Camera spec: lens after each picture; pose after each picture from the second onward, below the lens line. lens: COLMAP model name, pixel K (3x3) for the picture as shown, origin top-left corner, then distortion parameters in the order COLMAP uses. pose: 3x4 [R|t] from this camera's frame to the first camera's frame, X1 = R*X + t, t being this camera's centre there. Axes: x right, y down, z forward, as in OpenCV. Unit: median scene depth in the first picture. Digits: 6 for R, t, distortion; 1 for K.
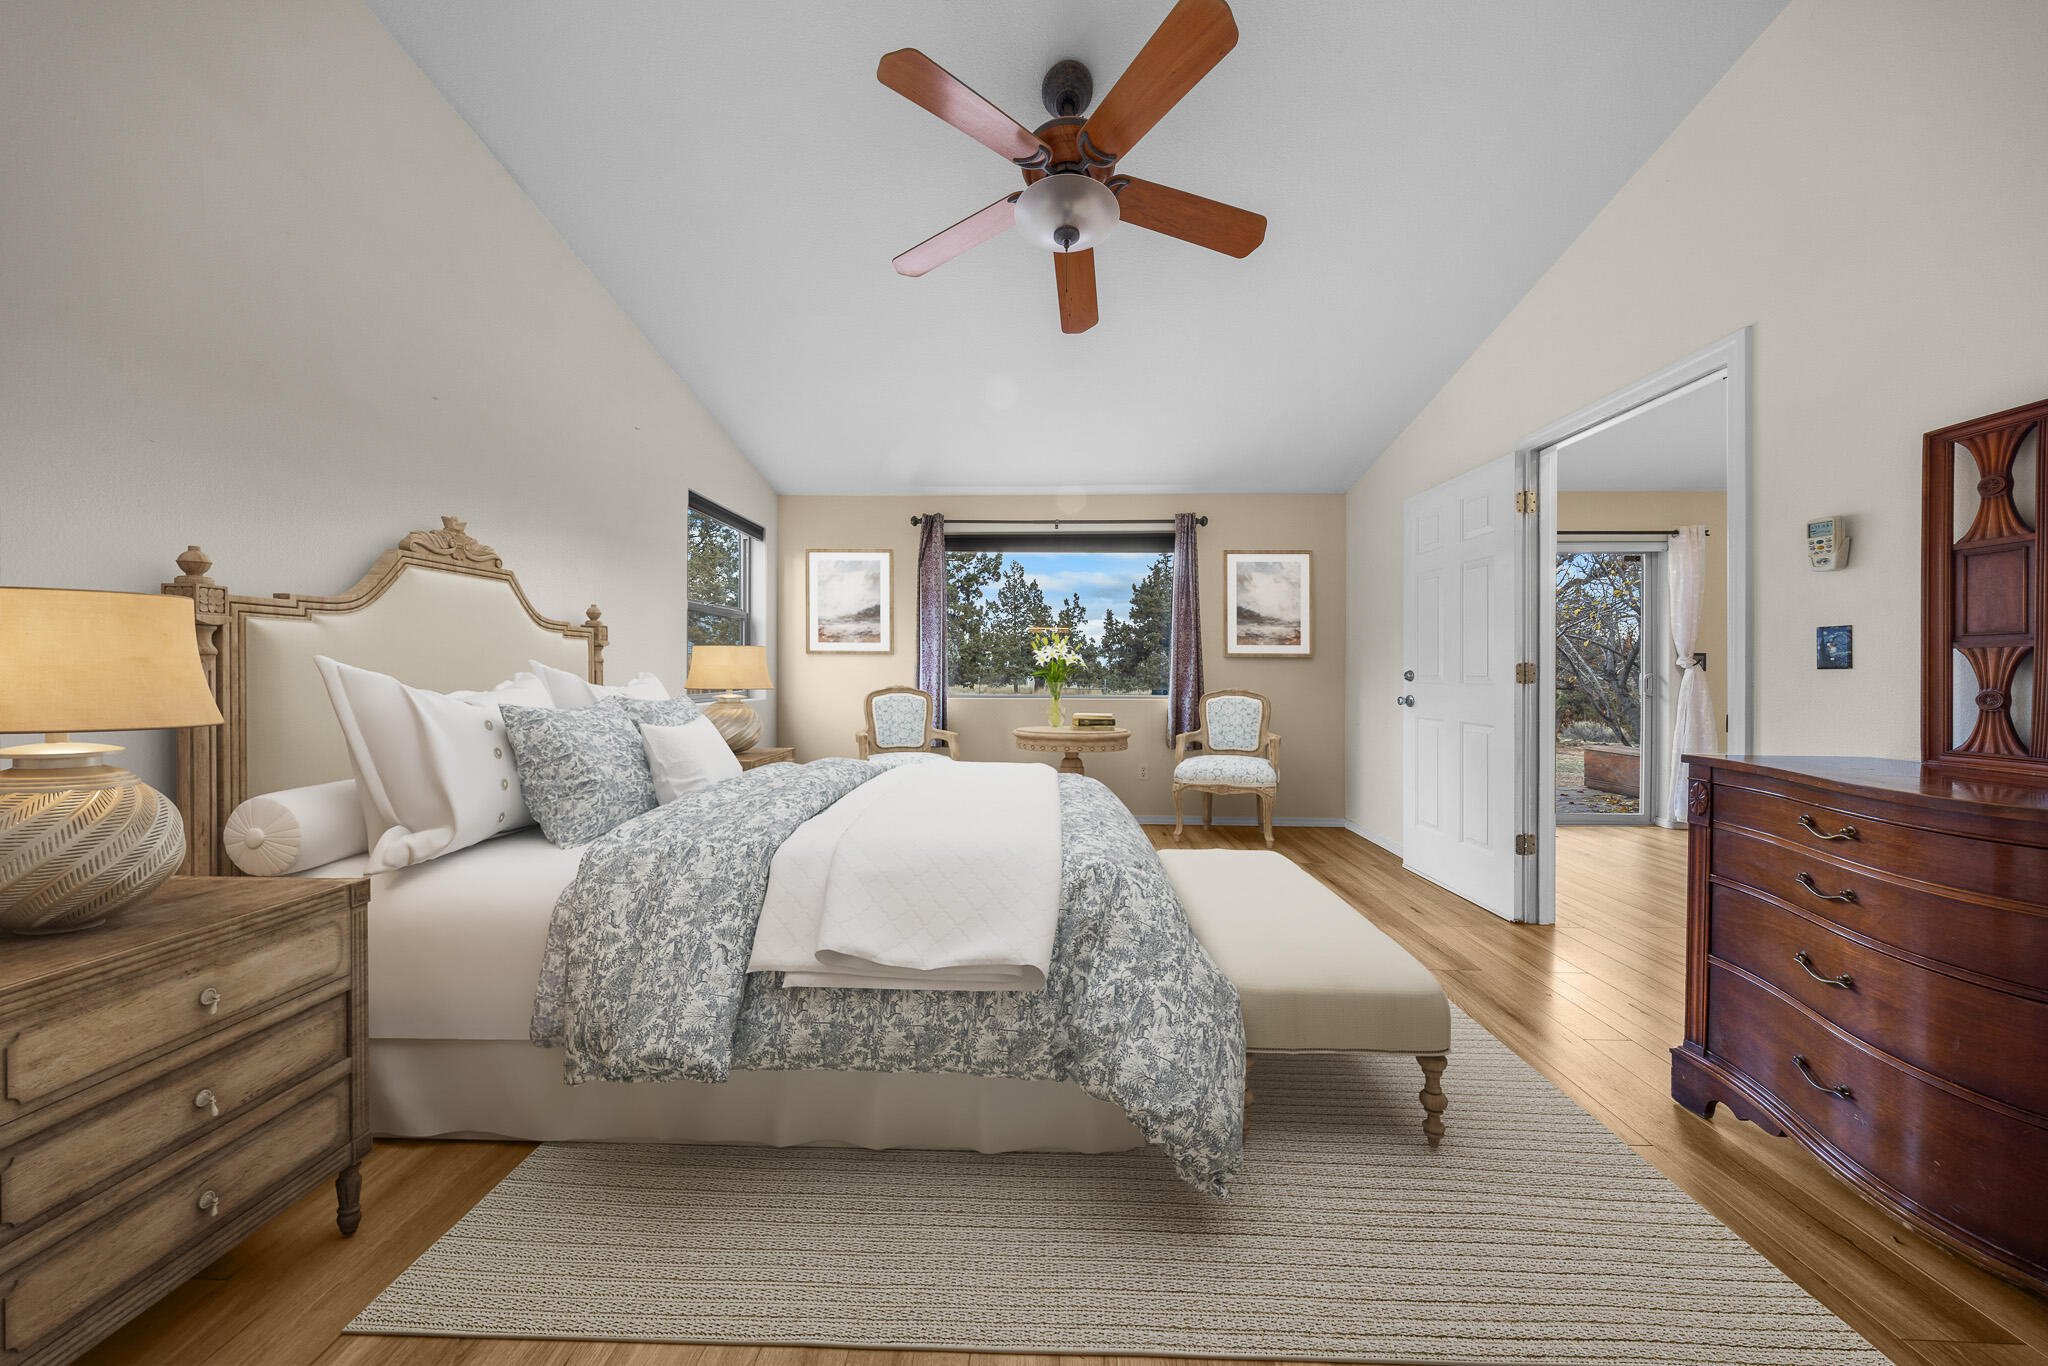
lens RADIAL K [[590.0, 0, 1031.9], [0, 590.0, 673.8], [0, 0, 1]] dist [-0.002185, -0.000221]
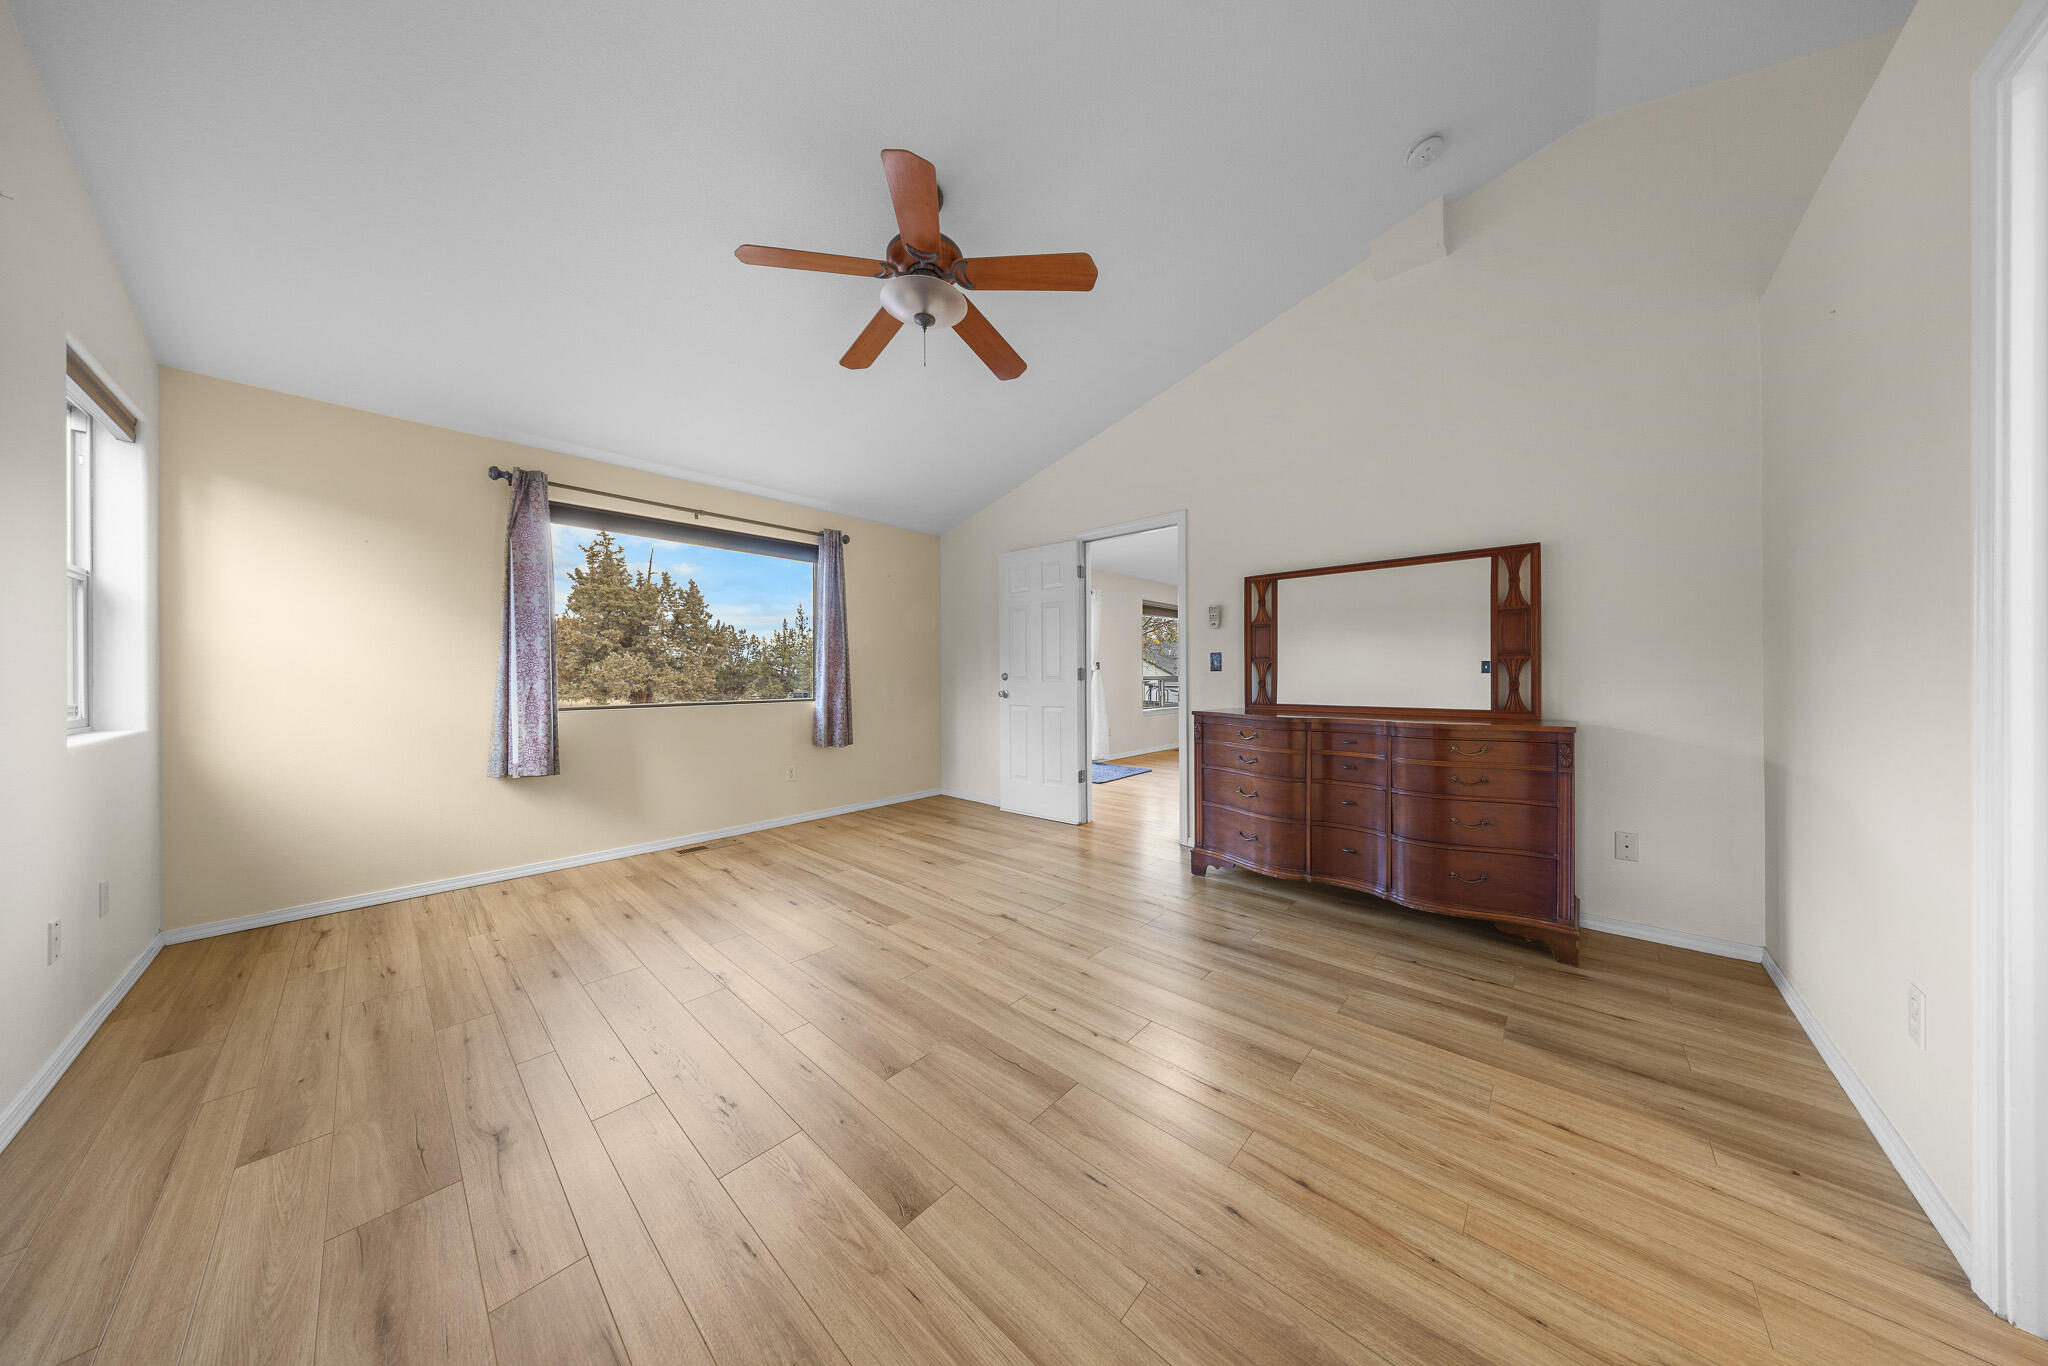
lens RADIAL K [[590.0, 0, 1032.2], [0, 590.0, 674.6], [0, 0, 1]] dist [-0.002185, -0.000221]
pose [[0.649451, -0.007840, 0.760363, -0.402796], [0.010824, 0.999941, 0.001065, -0.002346], [-0.760327, 0.007538, 0.649497, 0.019769]]
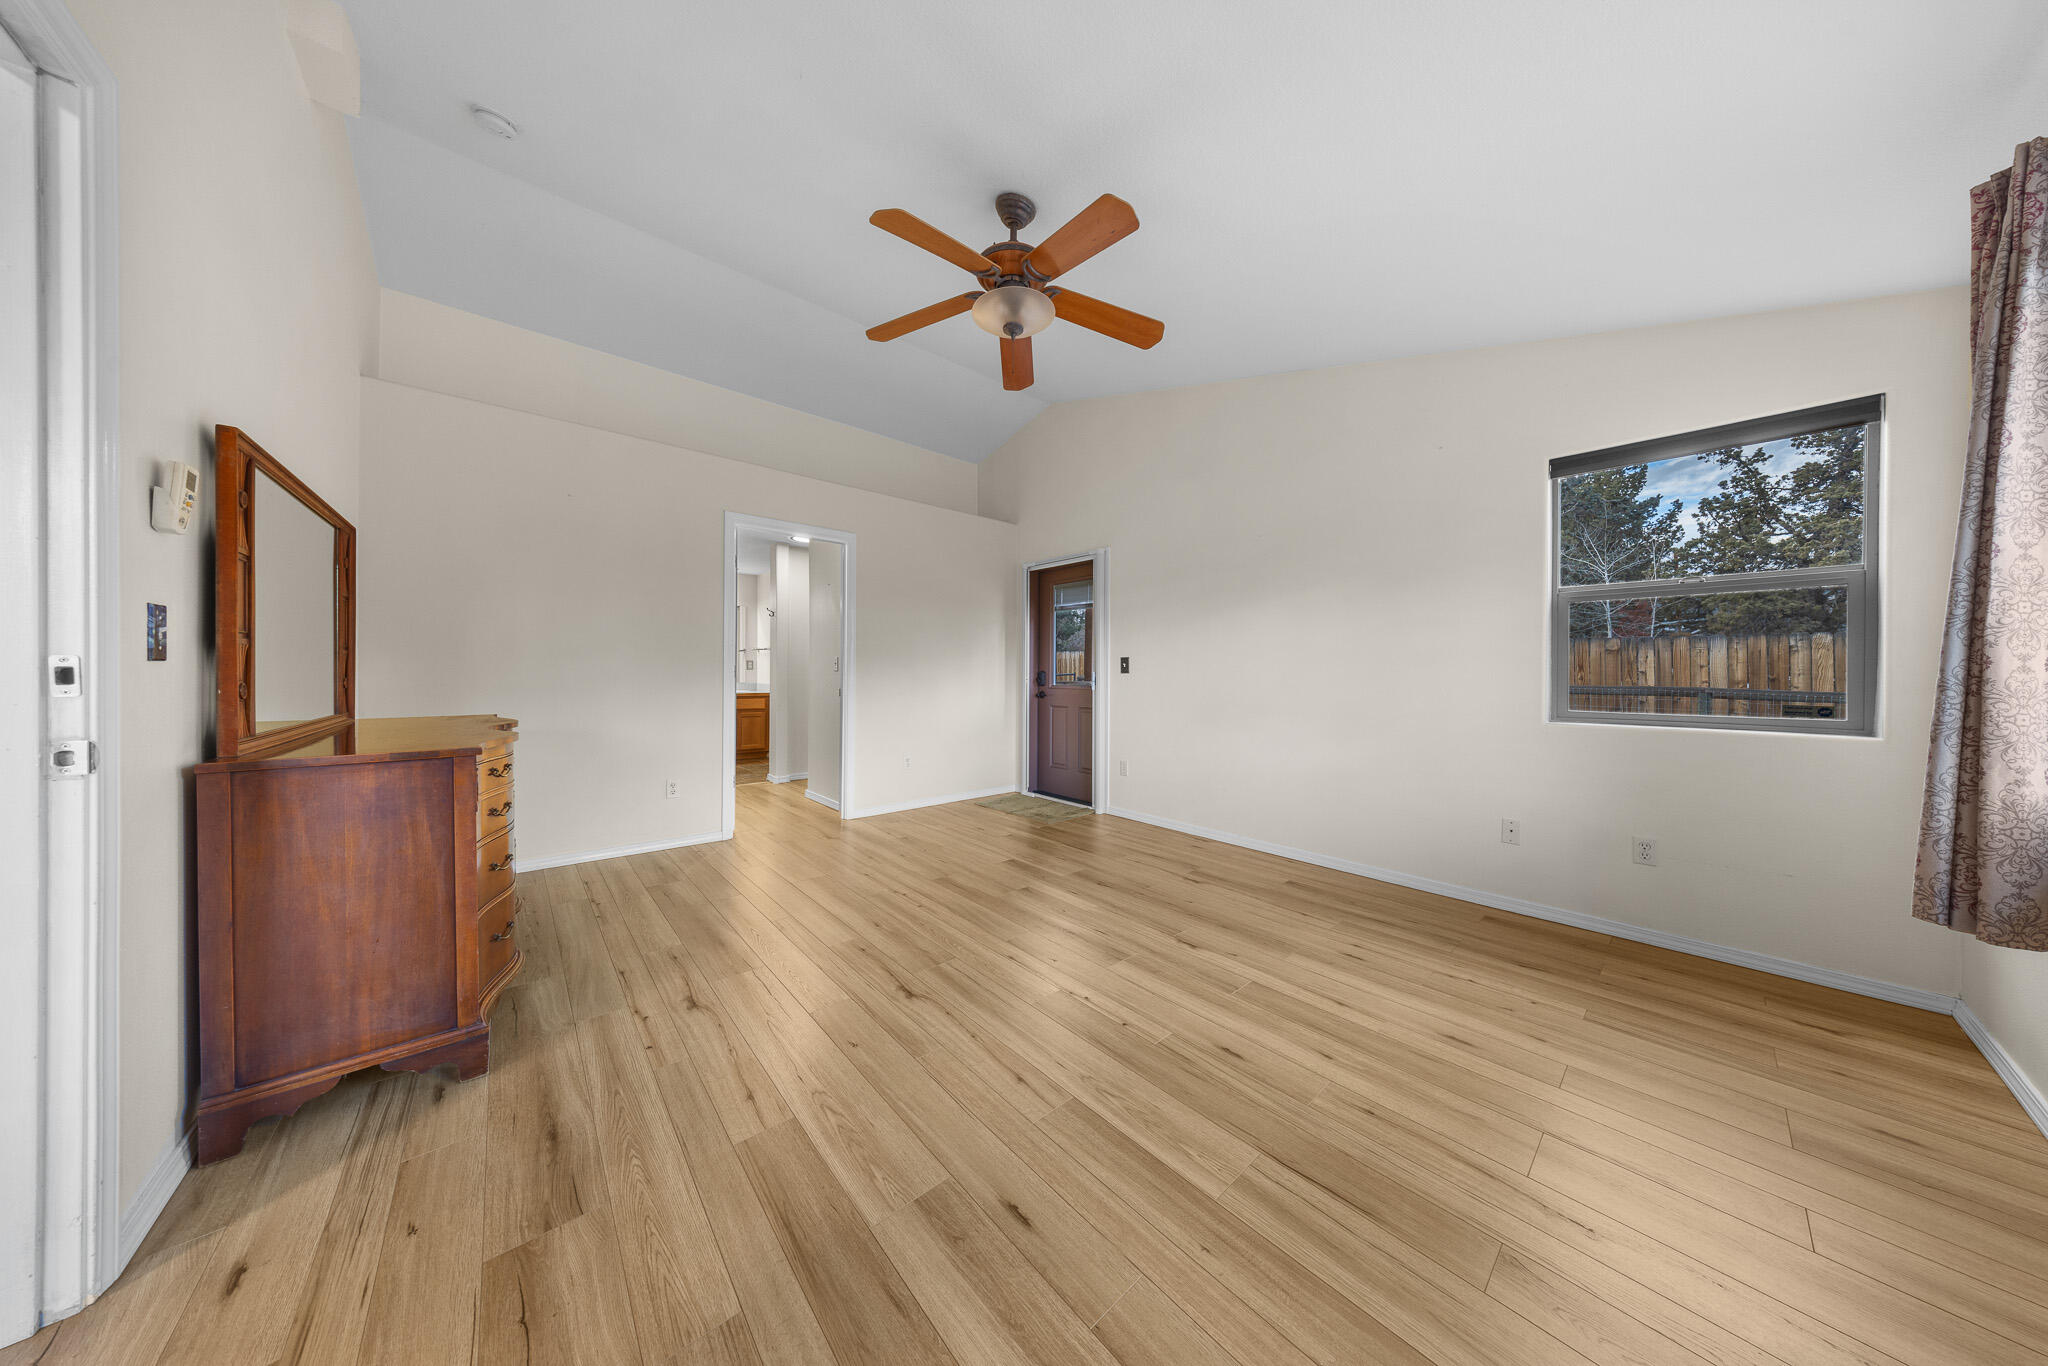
lens RADIAL K [[590.0, 0, 1030.8], [0, 590.0, 678.9], [0, 0, 1]] dist [-0.002185, -0.000221]
pose [[-0.735413, -0.007669, -0.677575, 0.489129], [-0.015190, 0.999871, 0.005170, -0.000315], [0.677449, 0.014095, -0.735435, 1.081876]]
